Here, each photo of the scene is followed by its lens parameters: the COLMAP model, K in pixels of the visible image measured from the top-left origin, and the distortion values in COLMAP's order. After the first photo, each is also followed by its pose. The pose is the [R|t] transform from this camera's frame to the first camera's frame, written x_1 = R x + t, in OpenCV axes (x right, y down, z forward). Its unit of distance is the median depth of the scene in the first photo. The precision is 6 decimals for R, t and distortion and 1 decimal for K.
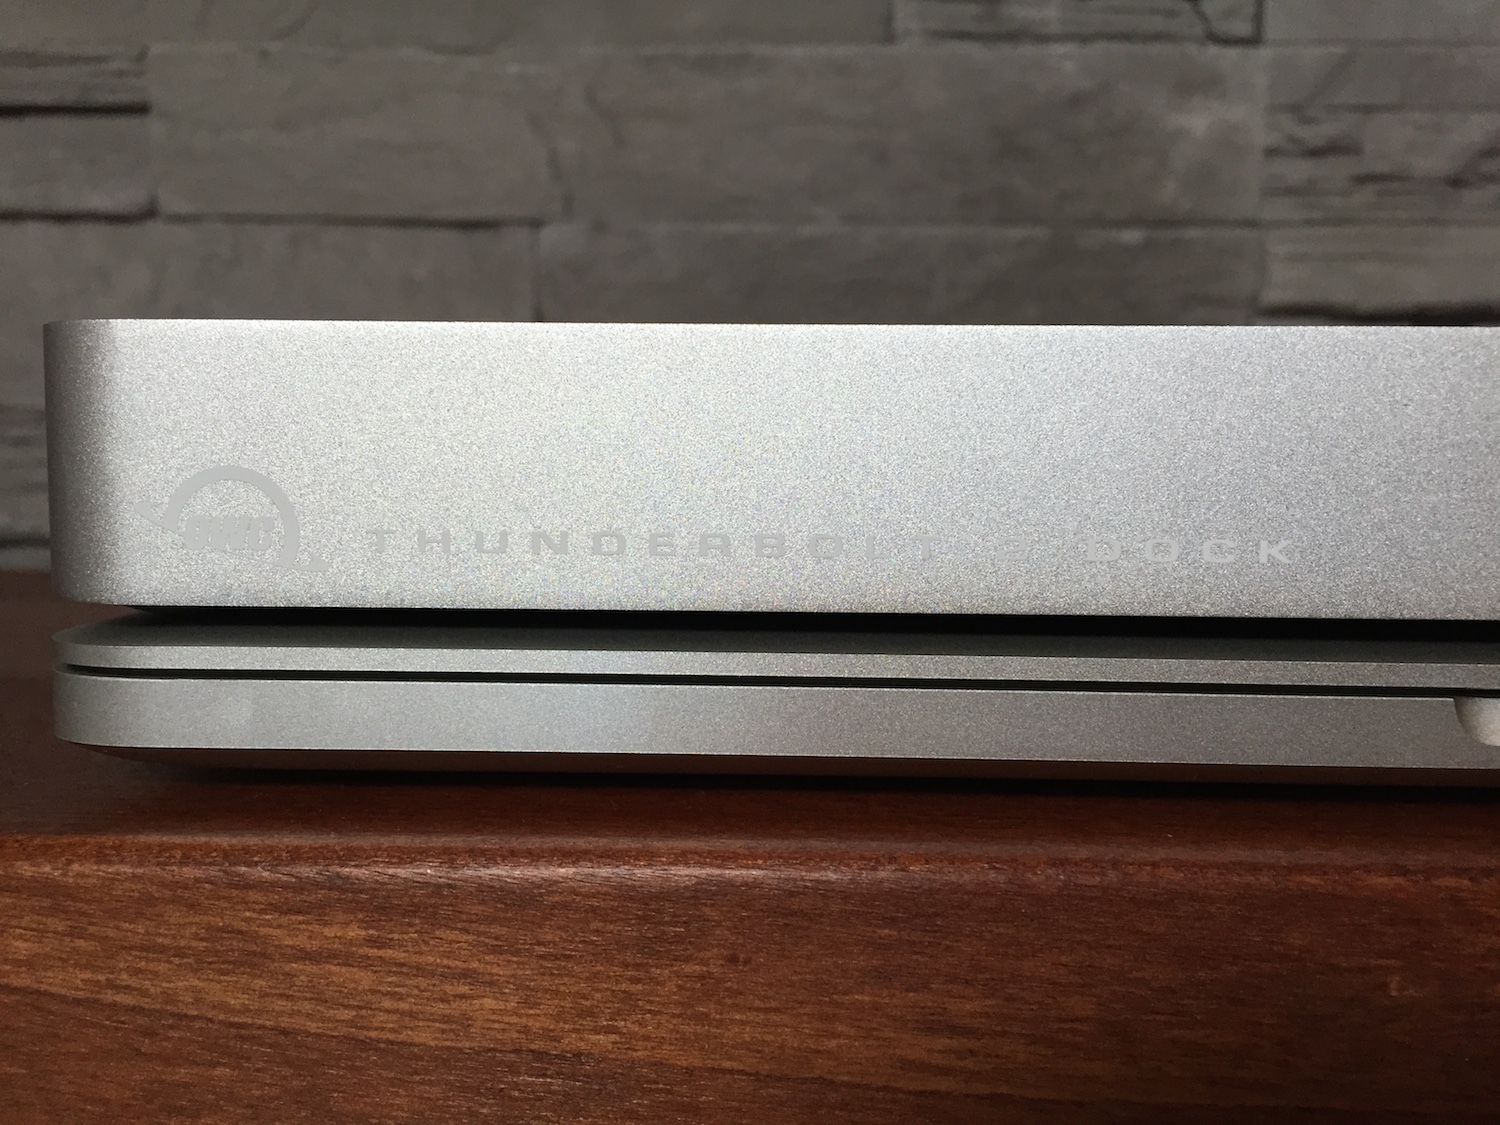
lens RADIAL K [[1319.1, 0, 750.0], [0, 1319.1, 562.5], [0, 0, 1]] dist [0.084107, -0.149341]
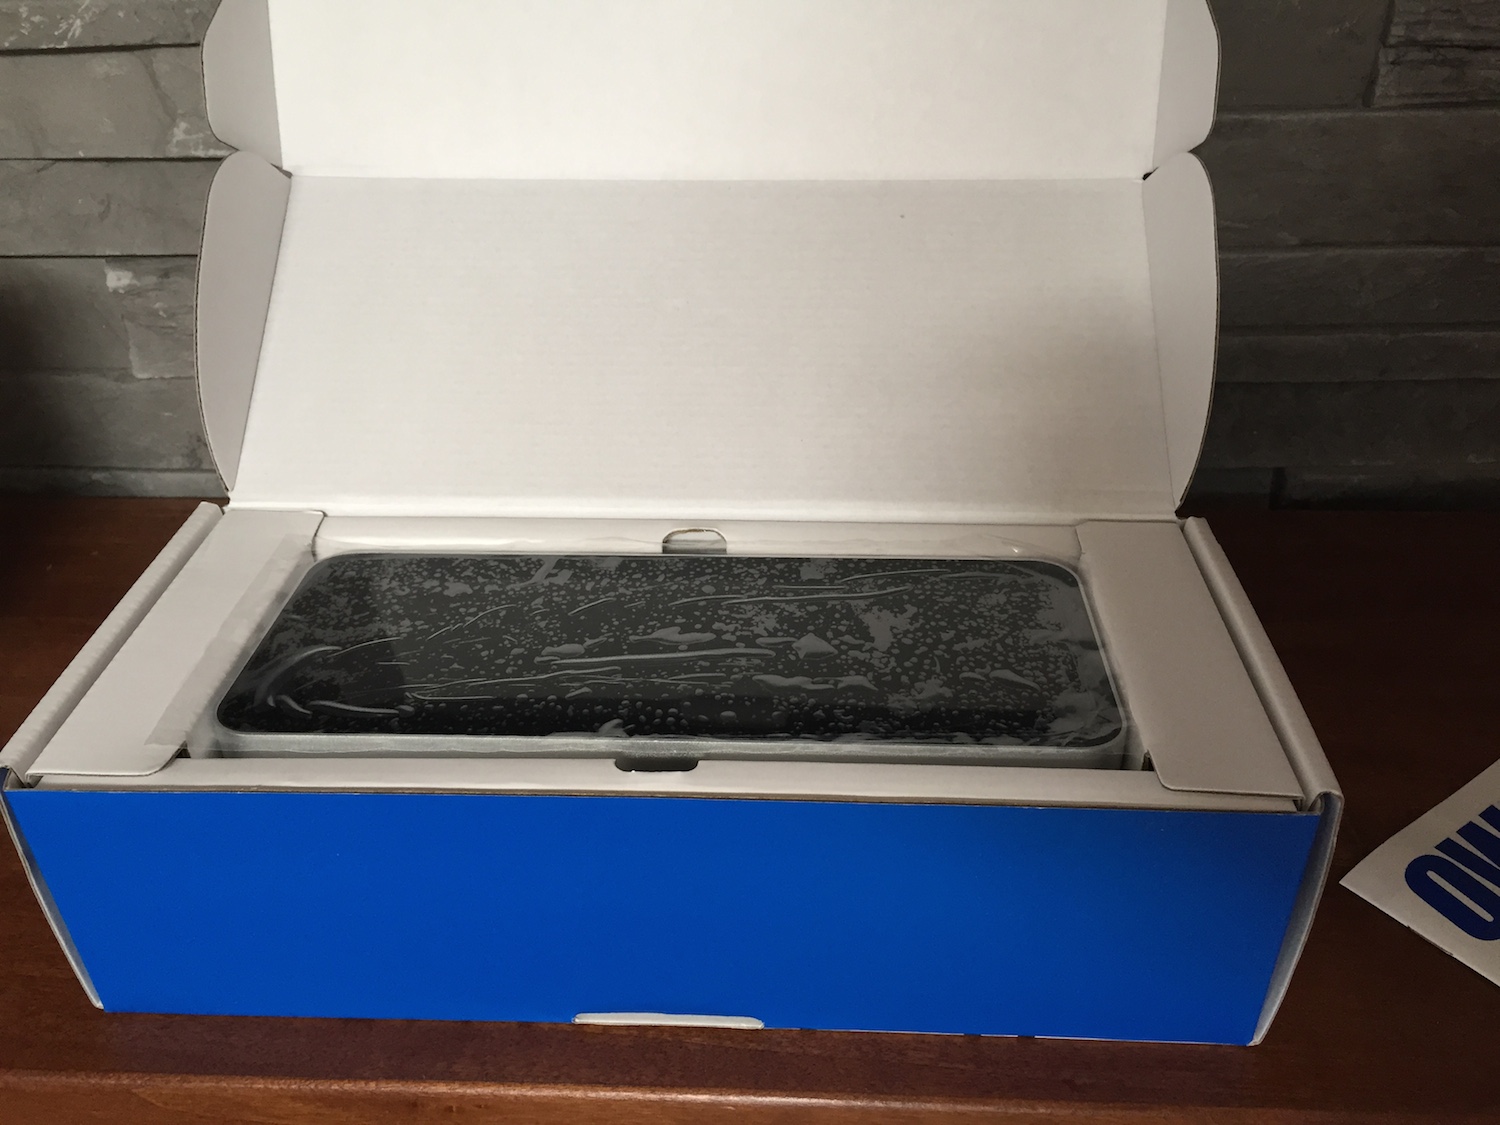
lens RADIAL K [[1287.7, 0, 750.0], [0, 1287.7, 562.5], [0, 0, 1]] dist [0.076022, -0.103128]
pose [[0.999094, -0.002177, -0.042499, -0.407446], [0.022465, 0.875173, 0.483289, -0.612180], [0.036142, -0.483806, 0.874429, -0.258466]]
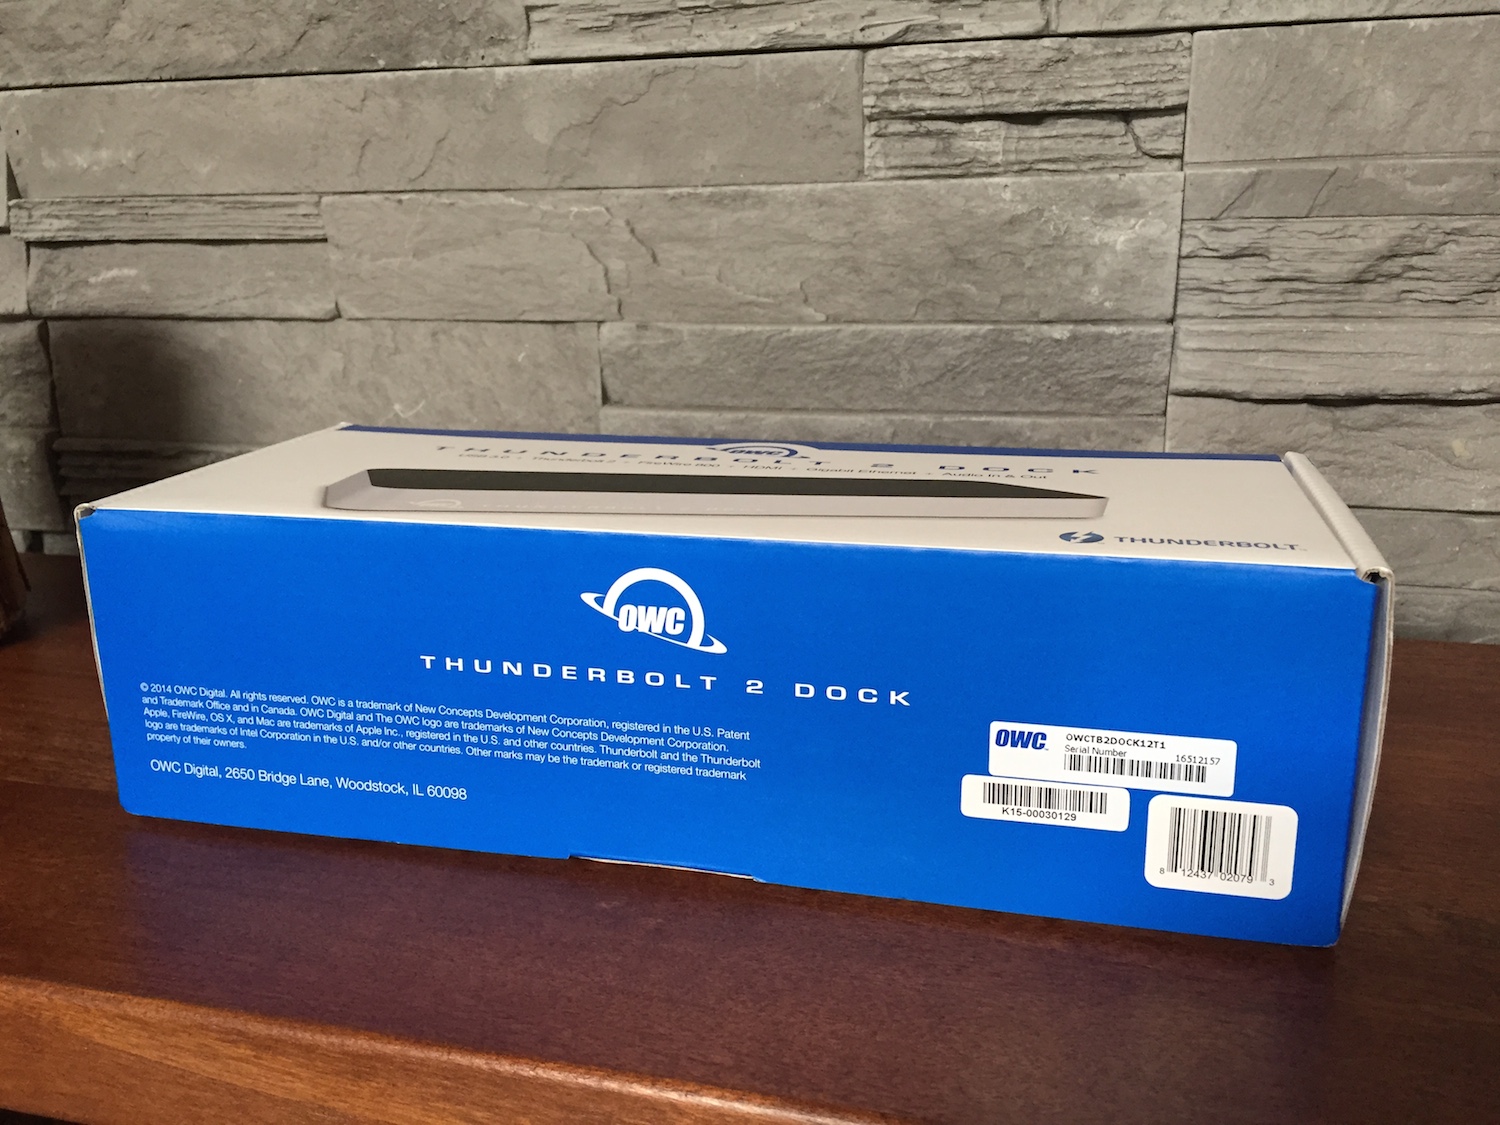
lens RADIAL K [[1287.7, 0, 750.0], [0, 1287.7, 562.5], [0, 0, 1]] dist [0.076022, -0.103128]
pose [[0.970040, 0.040930, -0.239475, 0.306736], [0.011365, 0.976982, 0.213019, -0.298163], [0.242681, -0.209359, 0.947246, -0.233547]]
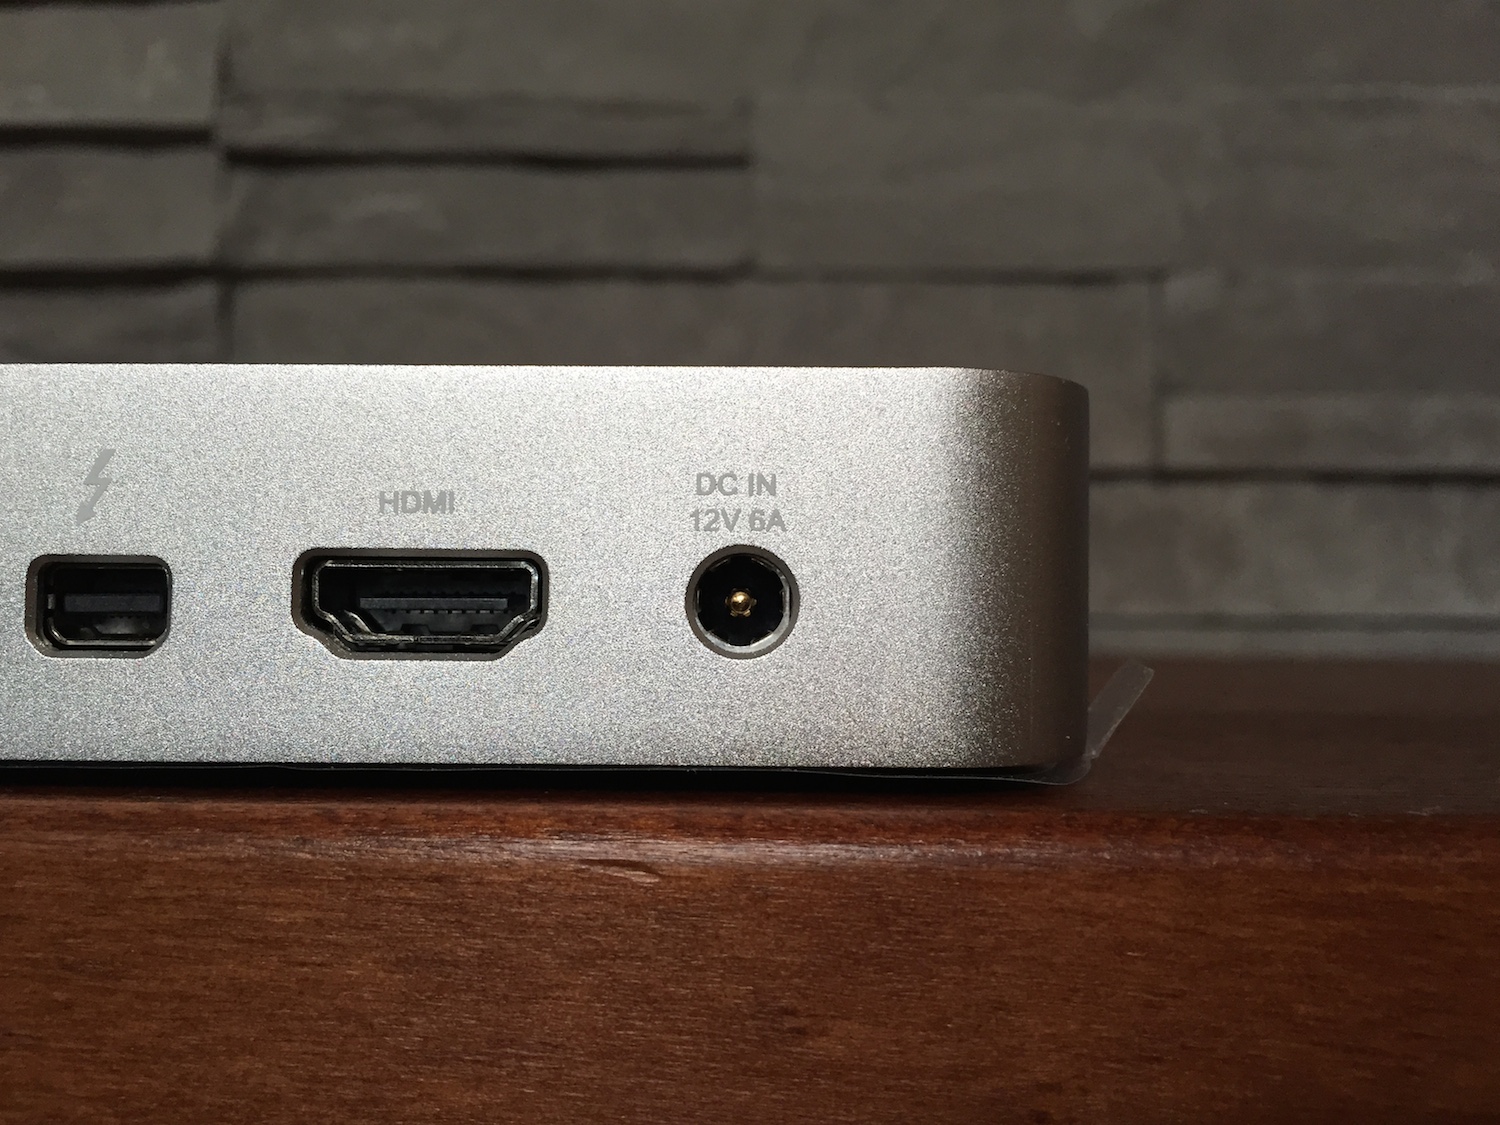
lens RADIAL K [[1356.2, 0, 750.0], [0, 1356.2, 562.5], [0, 0, 1]] dist [0.079777, -0.171855]
pose [[0.999800, -0.002743, -0.019794, -0.433350], [0.000856, 0.995505, -0.094701, 0.032484], [0.019965, 0.094665, 0.995309, 0.071687]]
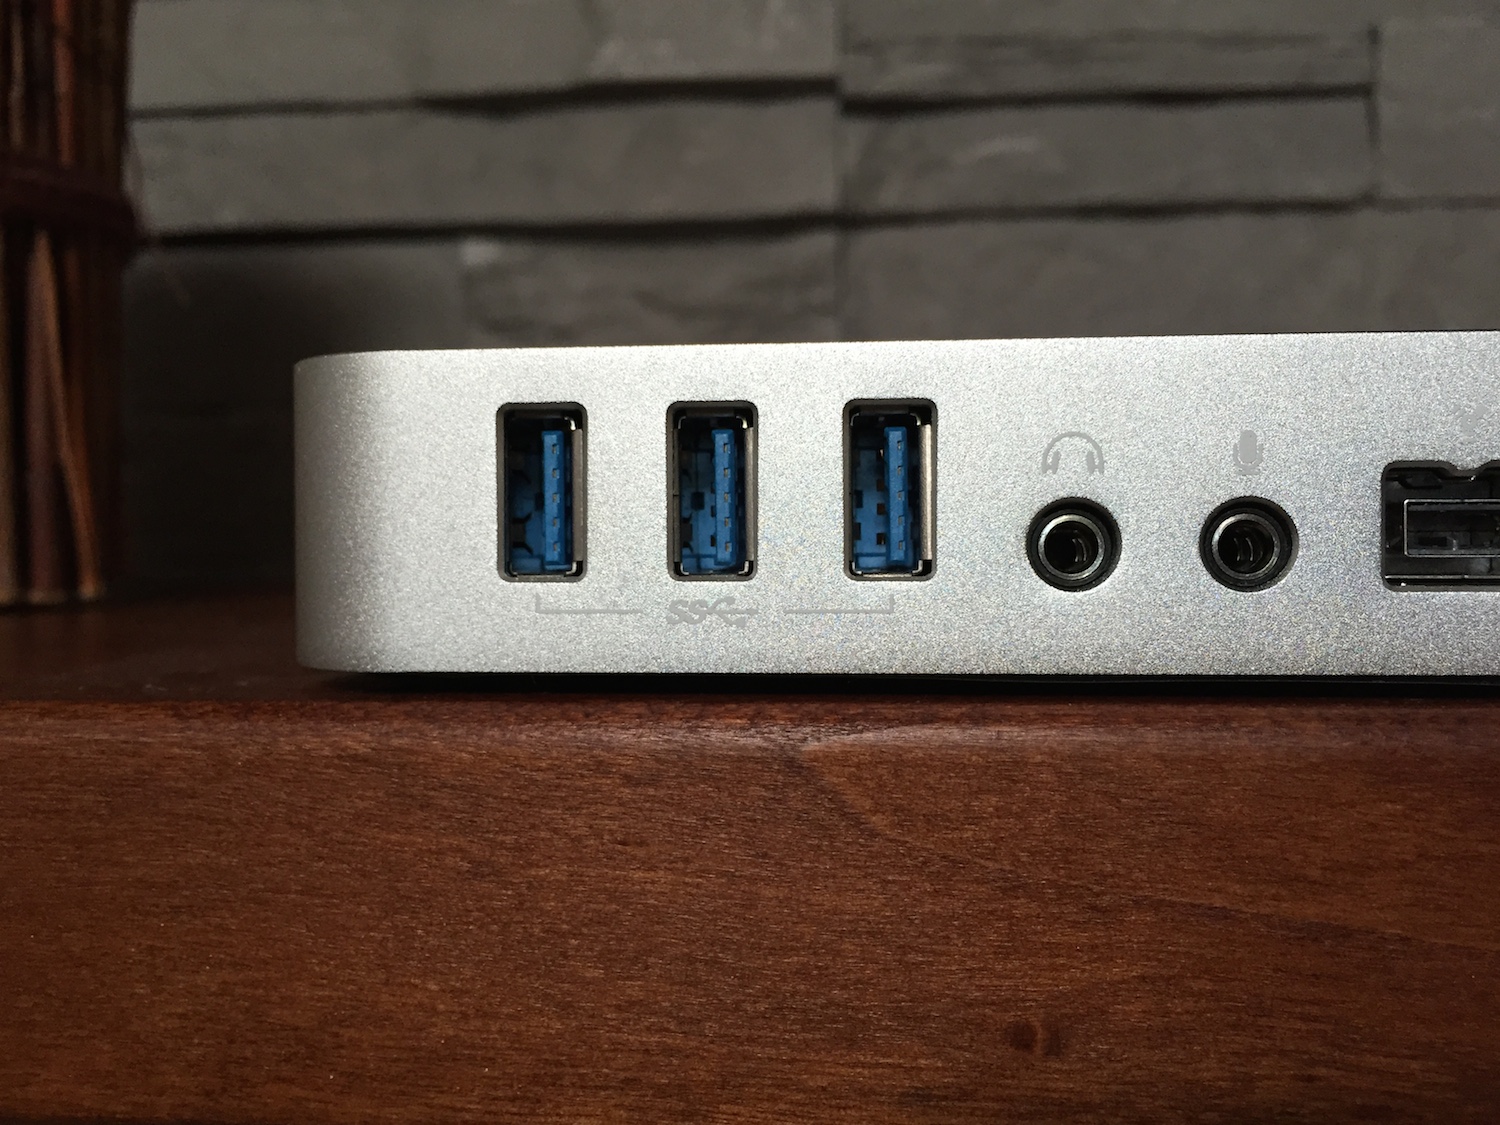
lens RADIAL K [[1351.5, 0, 749.8], [0, 1351.5, 558.3], [0, 0, 1]] dist [0.078302, -0.161977]
pose [[0.996577, -0.014931, -0.081313, -0.815629], [0.010975, 0.998744, -0.048891, 0.030688], [0.081941, 0.047832, 0.995489, 0.027497]]
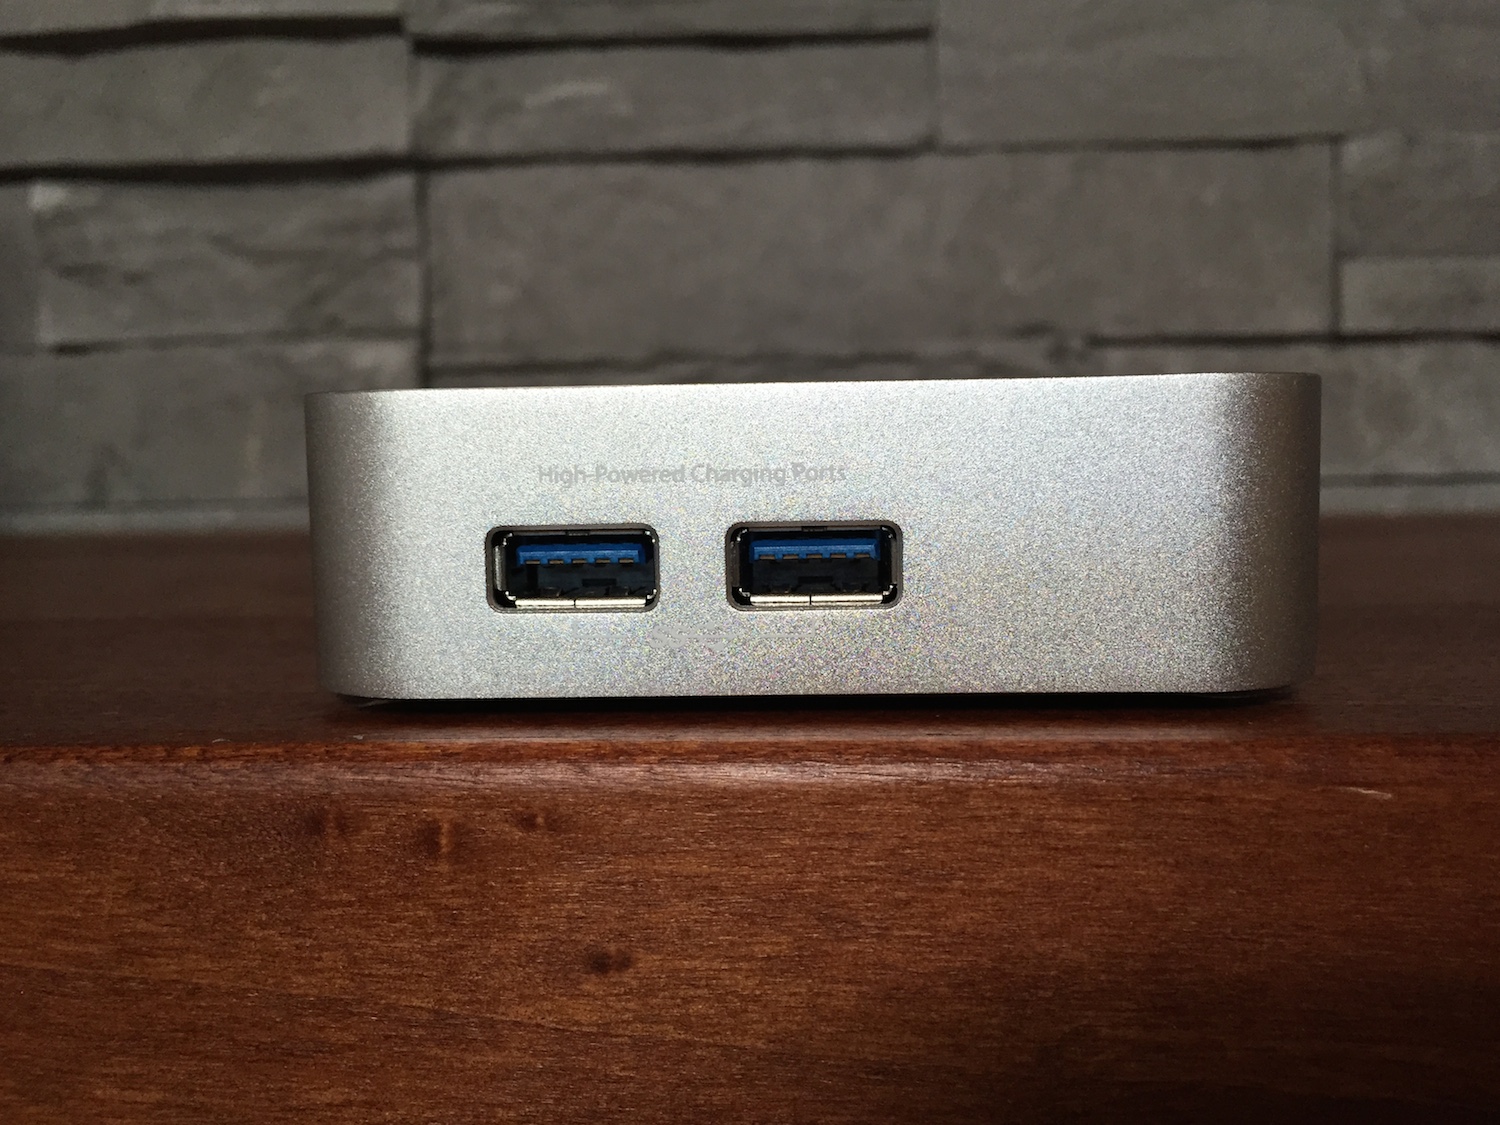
lens RADIAL K [[1341.3, 0, 750.0], [0, 1341.3, 562.5], [0, 0, 1]] dist [0.078943, -0.153253]
pose [[0.999154, -0.024265, -0.033212, -0.558281], [0.025086, 0.999384, 0.024532, 0.008450], [0.032596, -0.025344, 0.999147, 0.026929]]
